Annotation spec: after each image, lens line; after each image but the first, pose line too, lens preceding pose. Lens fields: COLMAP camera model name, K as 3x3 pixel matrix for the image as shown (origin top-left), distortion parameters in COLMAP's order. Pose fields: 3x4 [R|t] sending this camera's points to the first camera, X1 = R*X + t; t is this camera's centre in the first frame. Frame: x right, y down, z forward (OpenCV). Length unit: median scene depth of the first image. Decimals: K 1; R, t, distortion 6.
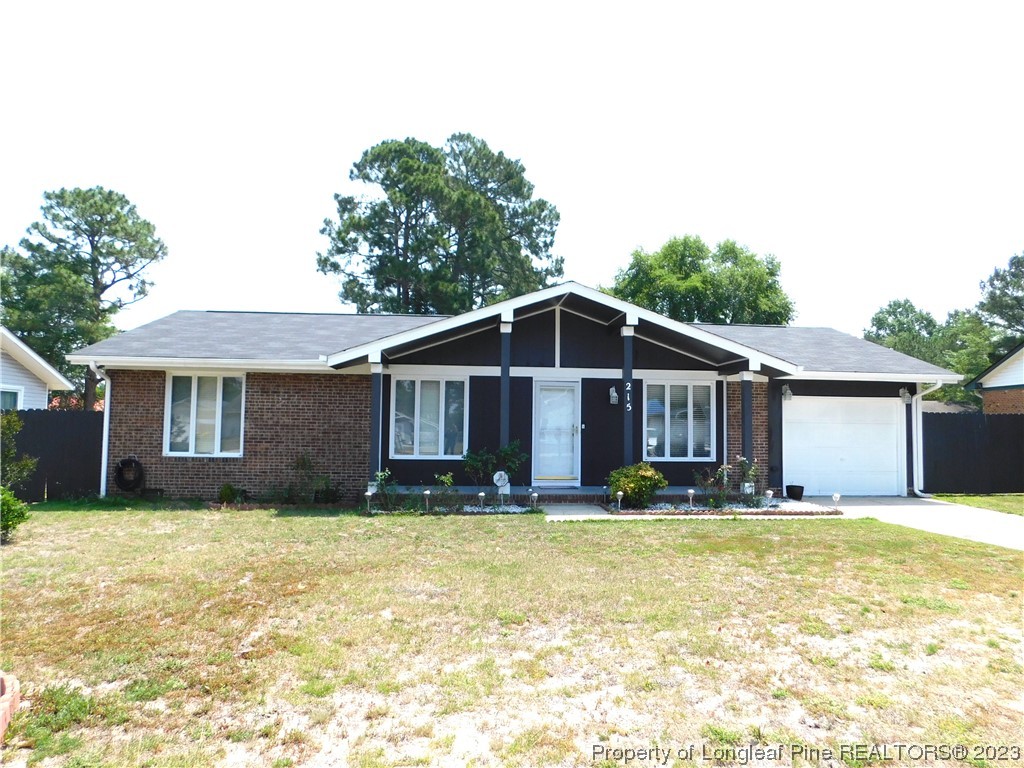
lens RADIAL K [[672.4, 0, 508.1], [0, 672.4, 387.8], [0, 0, 1]] dist [-0.052767, 0.018563]
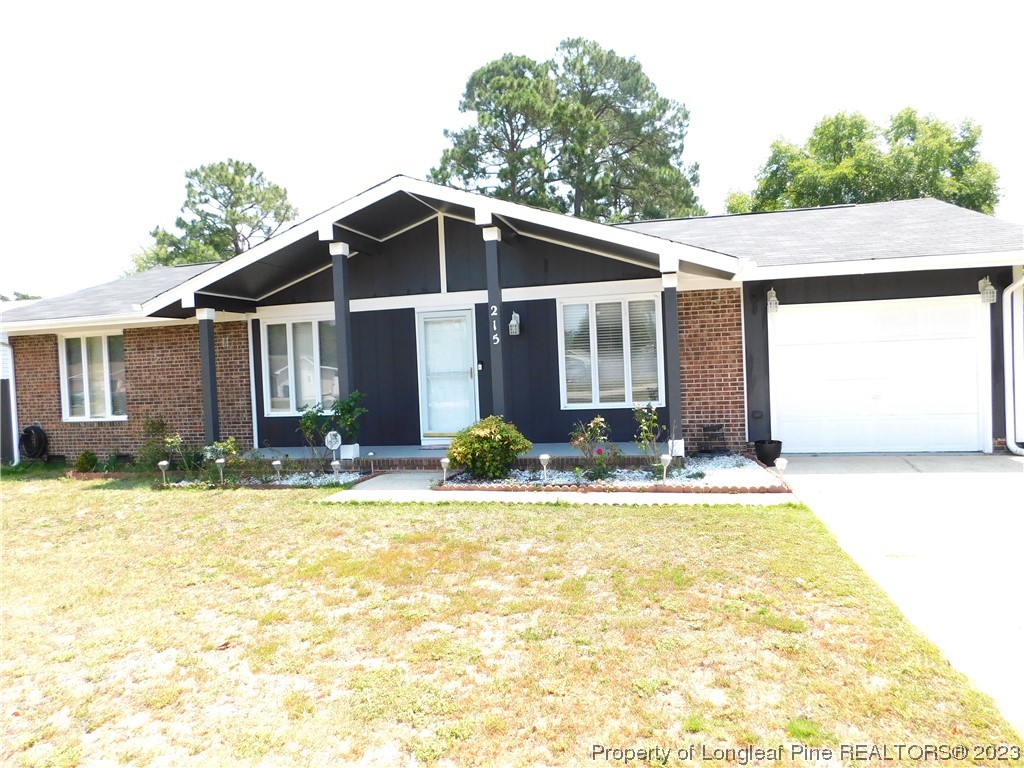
lens RADIAL K [[672.4, 0, 512.4], [0, 672.4, 383.7], [0, 0, 1]] dist [-0.052767, 0.018563]
pose [[0.944354, -0.044010, -0.325974, 0.389066], [0.072222, 0.994568, 0.074954, 0.021188], [0.320905, -0.094326, 0.942403, 0.284029]]
